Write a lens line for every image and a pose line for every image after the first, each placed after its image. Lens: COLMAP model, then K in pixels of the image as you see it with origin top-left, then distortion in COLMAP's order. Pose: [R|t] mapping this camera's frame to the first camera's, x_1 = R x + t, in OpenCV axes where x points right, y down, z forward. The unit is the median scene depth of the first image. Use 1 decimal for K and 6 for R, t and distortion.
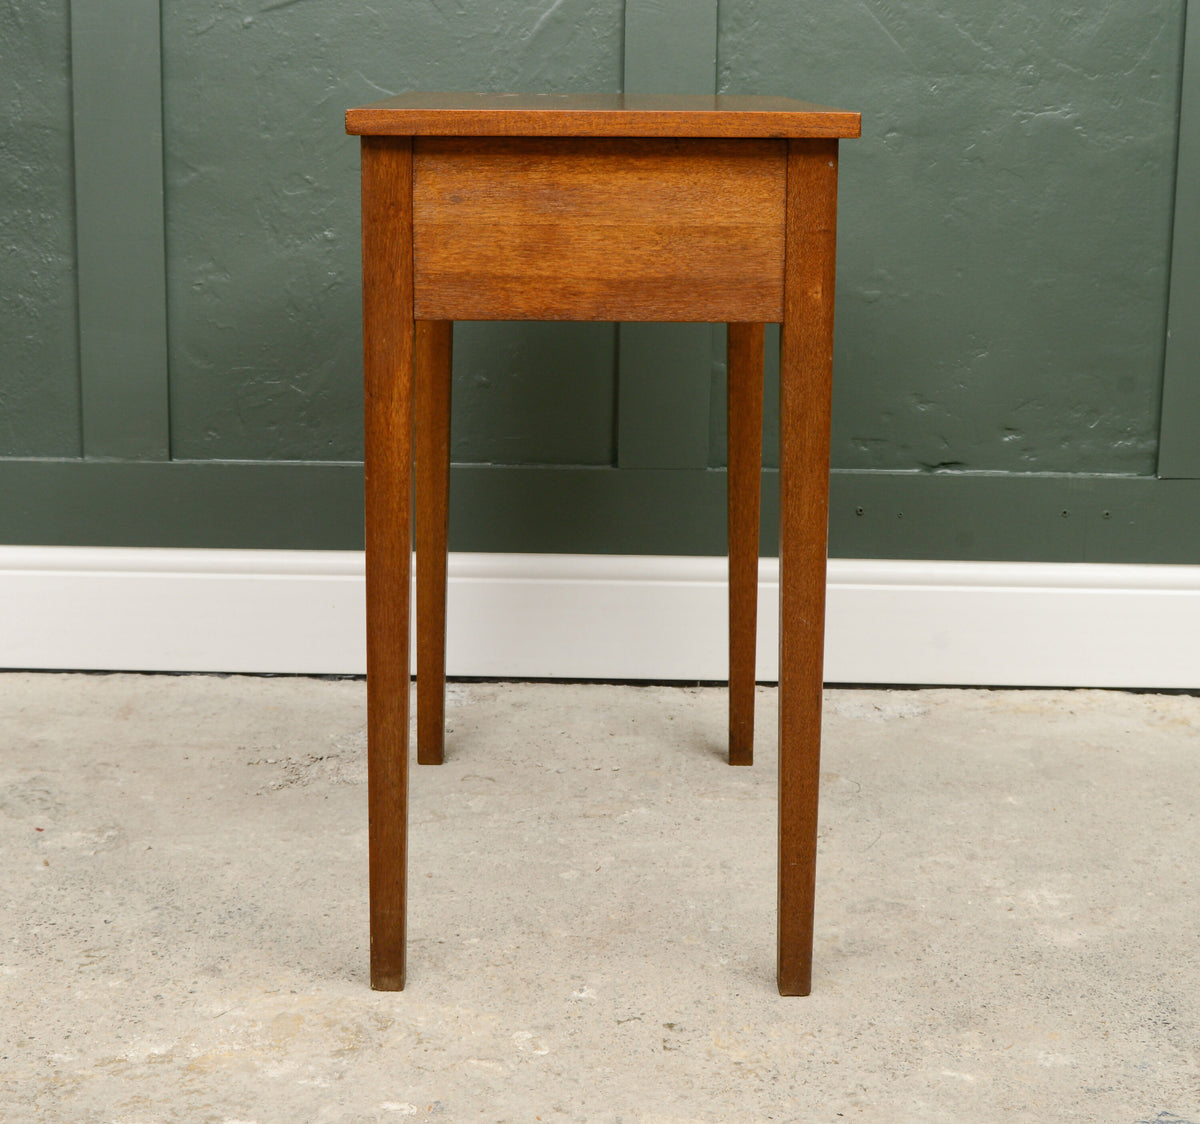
lens RADIAL K [[2157.1, 0, 627.0], [0, 2157.1, 485.7], [0, 0, 1]] dist [-0.063366, 0.000000]
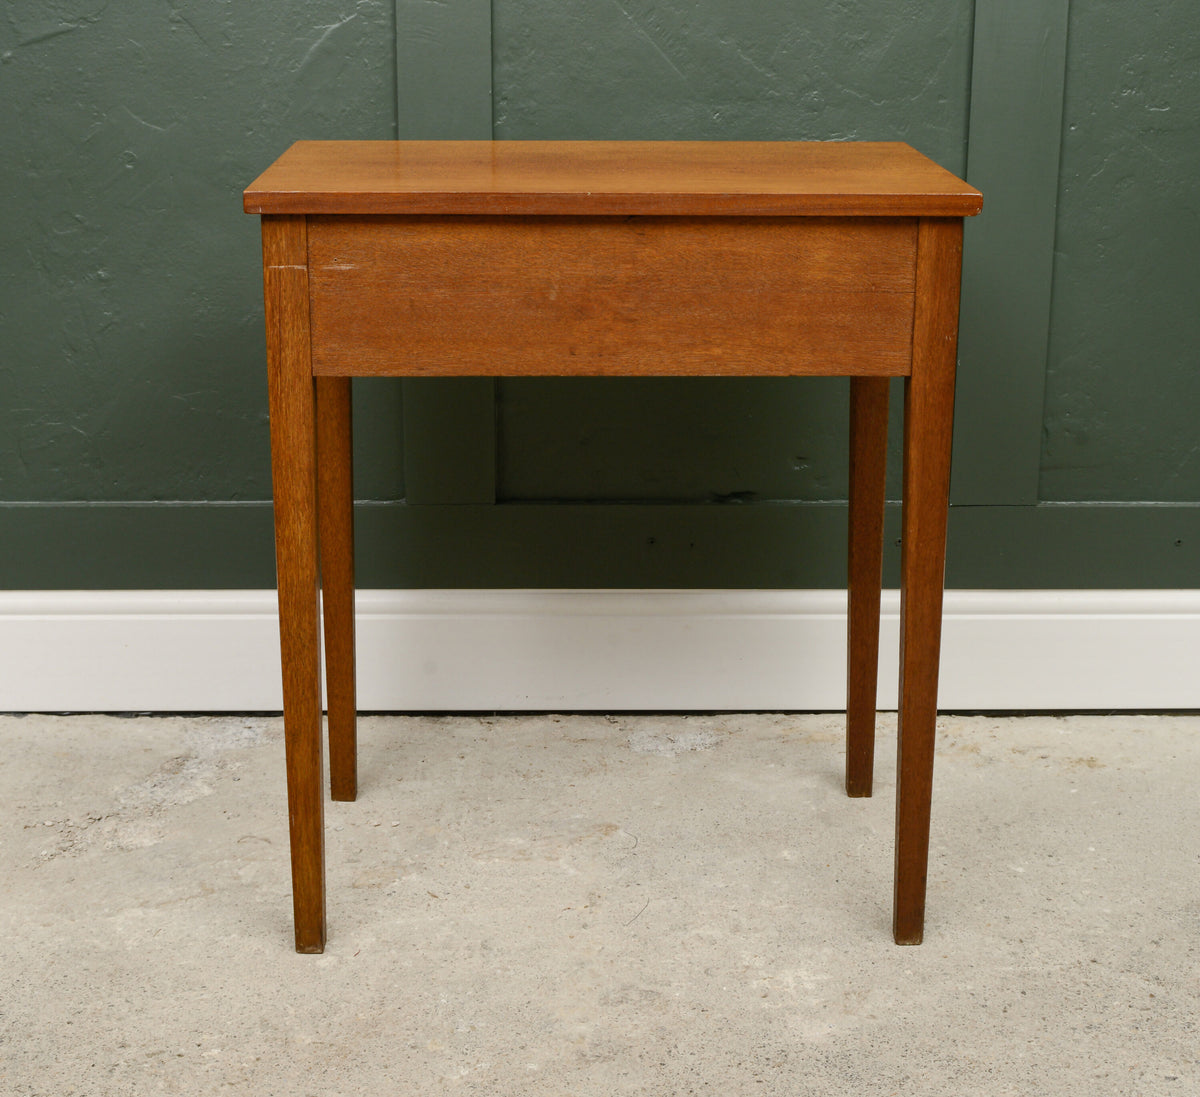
lens RADIAL K [[2026.6, 0, 635.9], [0, 2026.6, 522.9], [0, 0, 1]] dist [-0.053643, 0.000000]
pose [[0.999355, -0.017825, 0.031185, 0.074342], [0.014973, 0.995882, 0.089412, -0.083861], [-0.032650, -0.088887, 0.995506, 0.071168]]
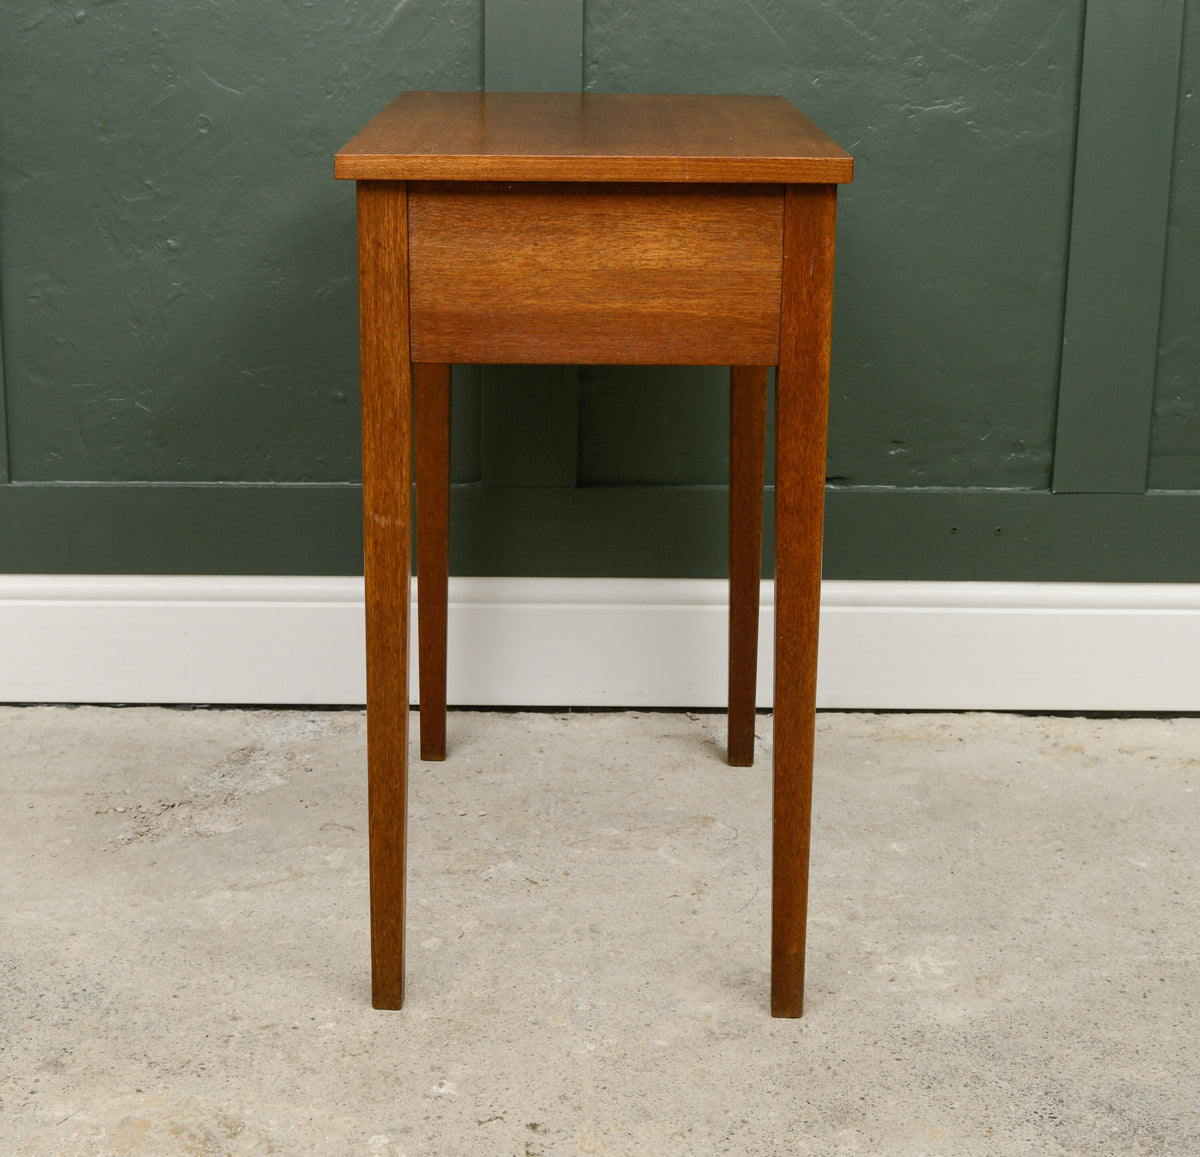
lens RADIAL K [[2224.6, 0, 526.2], [0, 2224.6, 546.1], [0, 0, 1]] dist [-0.053017, 0.000000]
pose [[0.999943, -0.009491, 0.004992, 0.010002], [0.009113, 0.997440, 0.070922, -0.052954], [-0.005652, -0.070873, 0.997469, 0.024394]]
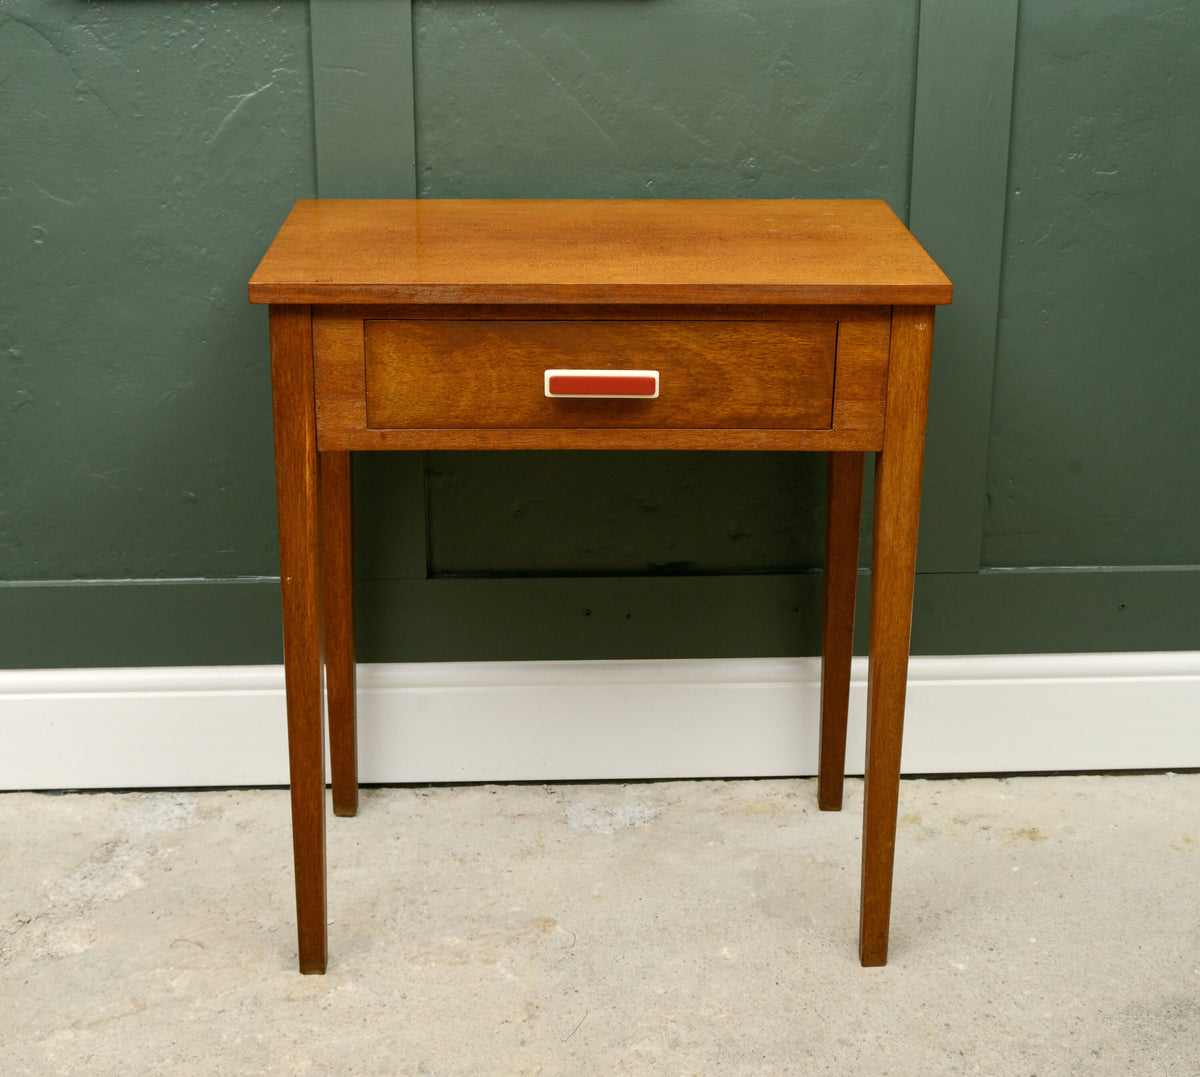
lens RADIAL K [[2036.3, 0, 628.2], [0, 2036.3, 549.6], [0, 0, 1]] dist [-0.049104, 0.000000]
pose [[0.998091, -0.031558, 0.053090, 0.081273], [0.022569, 0.986514, 0.162115, -0.172038], [-0.057490, -0.160608, 0.985343, 0.098120]]
